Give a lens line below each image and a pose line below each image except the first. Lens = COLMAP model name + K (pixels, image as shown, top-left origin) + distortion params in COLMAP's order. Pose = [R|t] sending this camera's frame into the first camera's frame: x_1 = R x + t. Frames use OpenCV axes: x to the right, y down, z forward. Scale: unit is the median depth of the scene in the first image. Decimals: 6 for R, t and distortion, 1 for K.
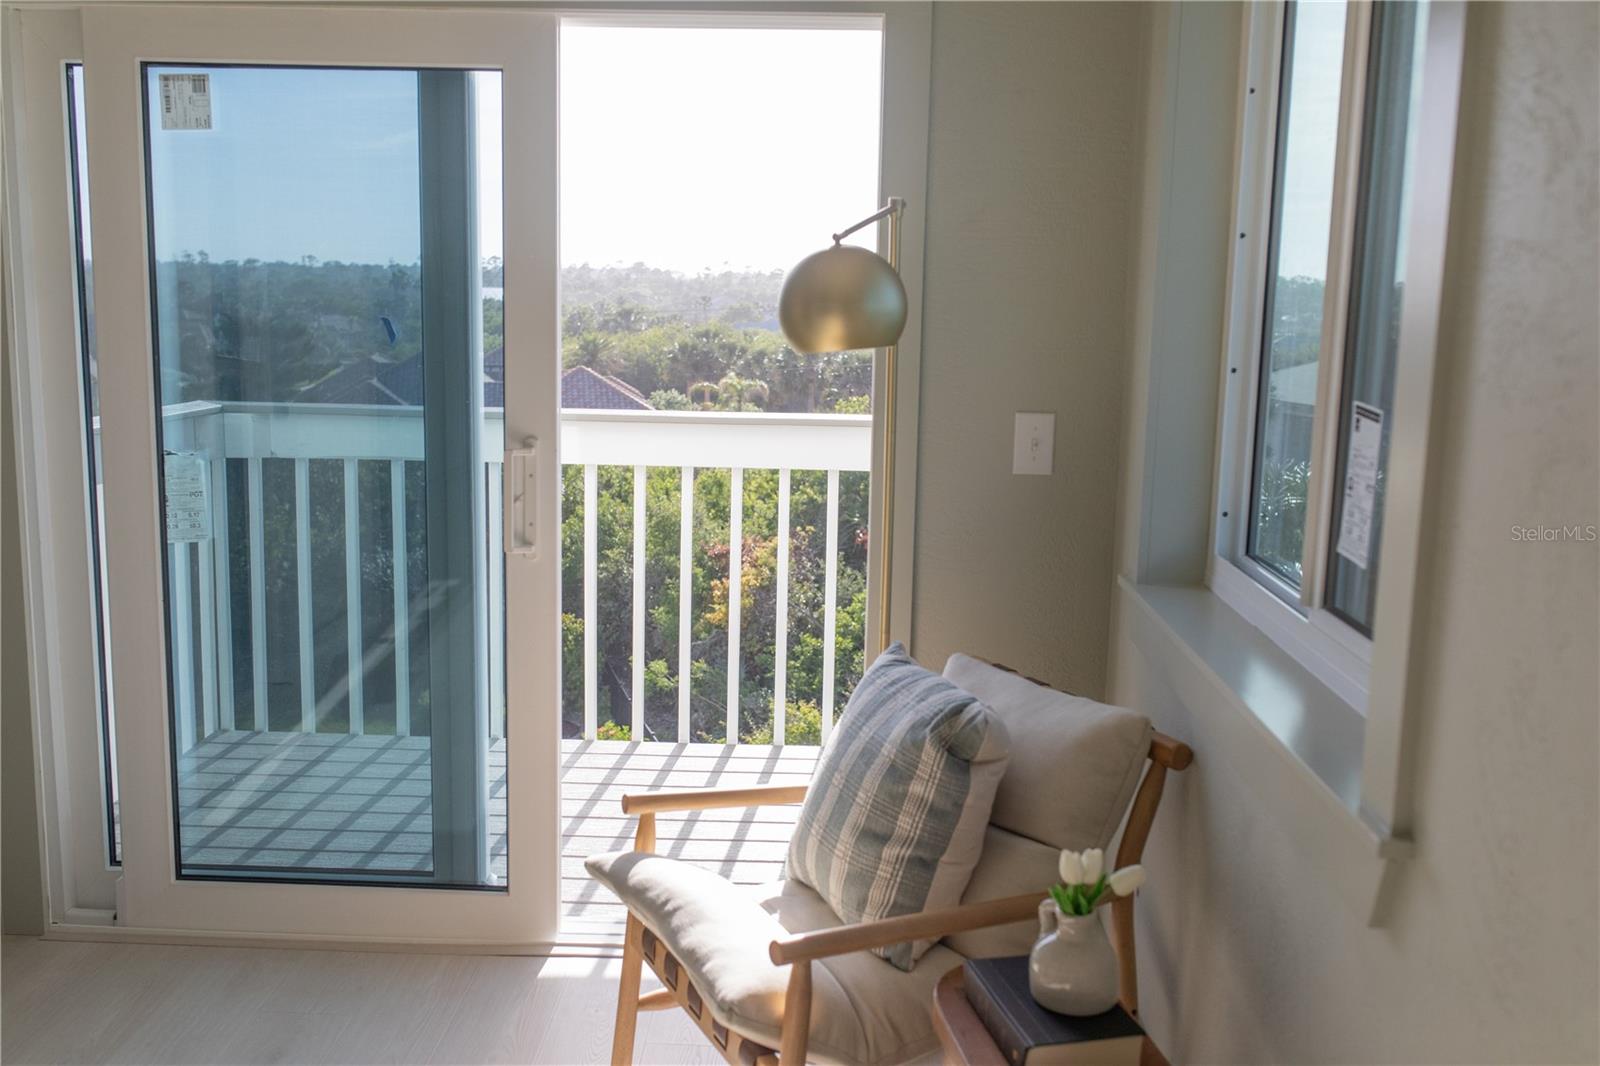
lens RADIAL K [[1525.0, 0, 800.0], [0, 1525.0, 533.0], [0, 0, 1]] dist [-0.044284, 0.067840]
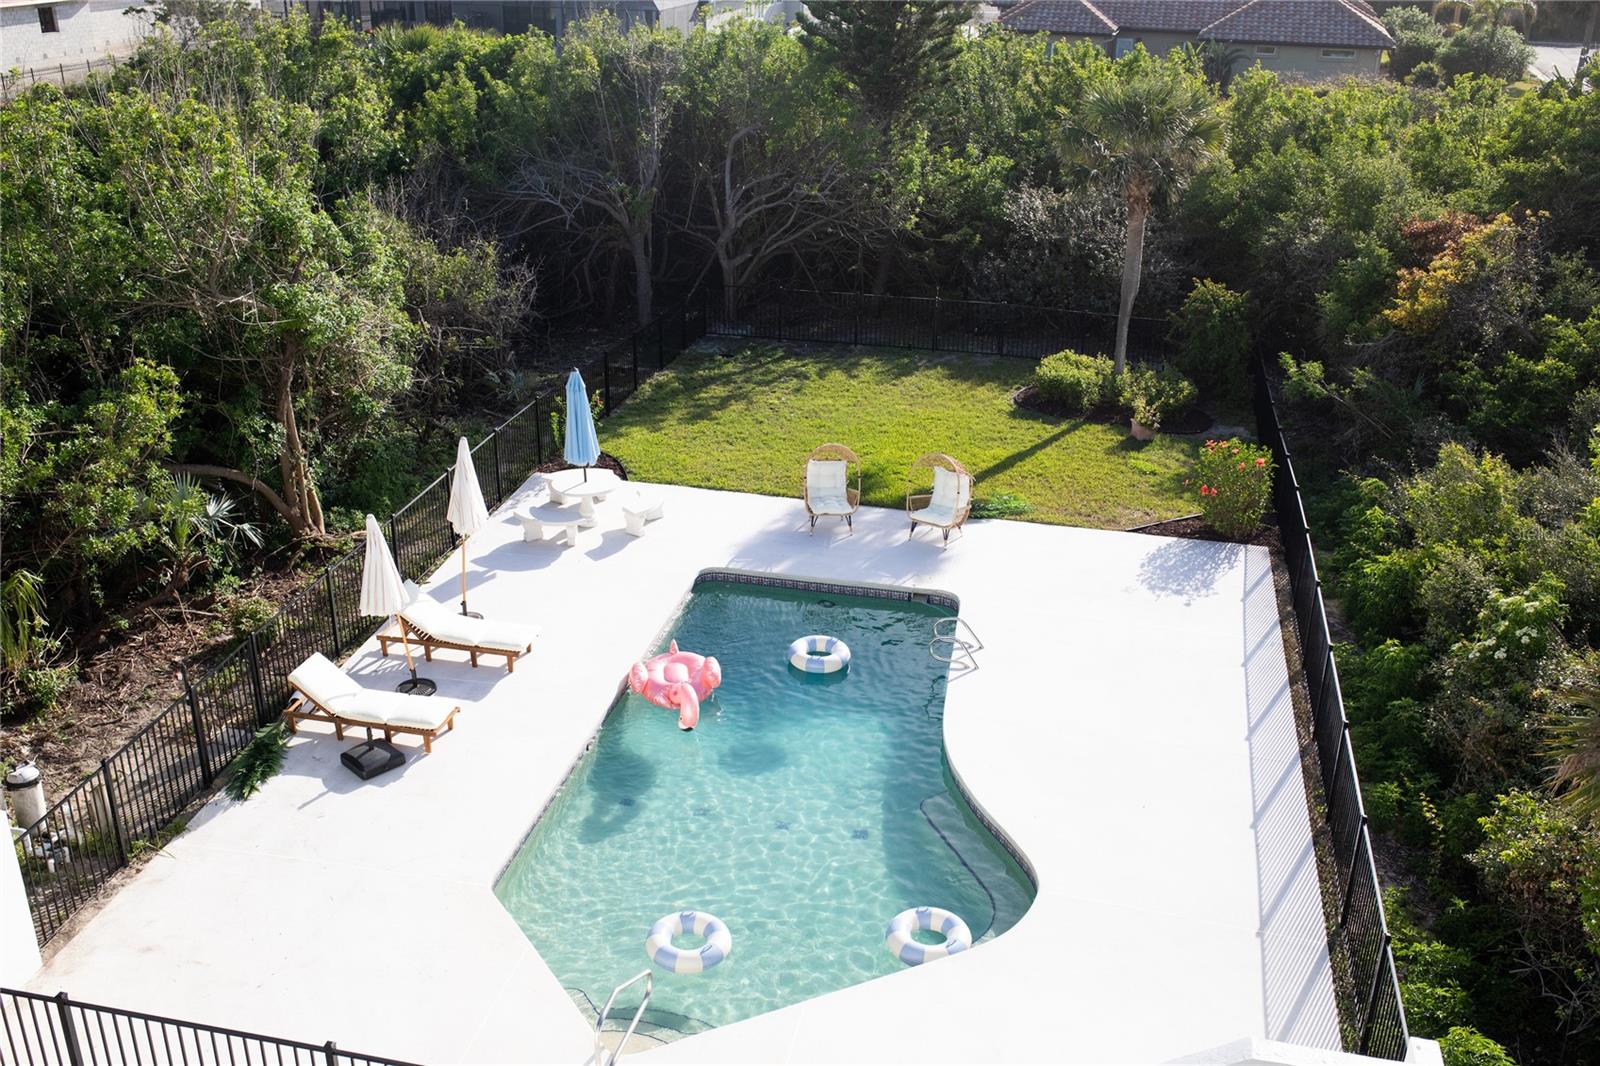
lens RADIAL K [[1525.0, 0, 800.0], [0, 1525.0, 533.0], [0, 0, 1]] dist [-0.044284, 0.067840]
pose [[0.898090, 0.168885, -0.406094, 0.006805], [-0.064221, 0.963796, 0.258793, -0.021013], [0.435097, -0.206340, 0.876421, 0.131895]]
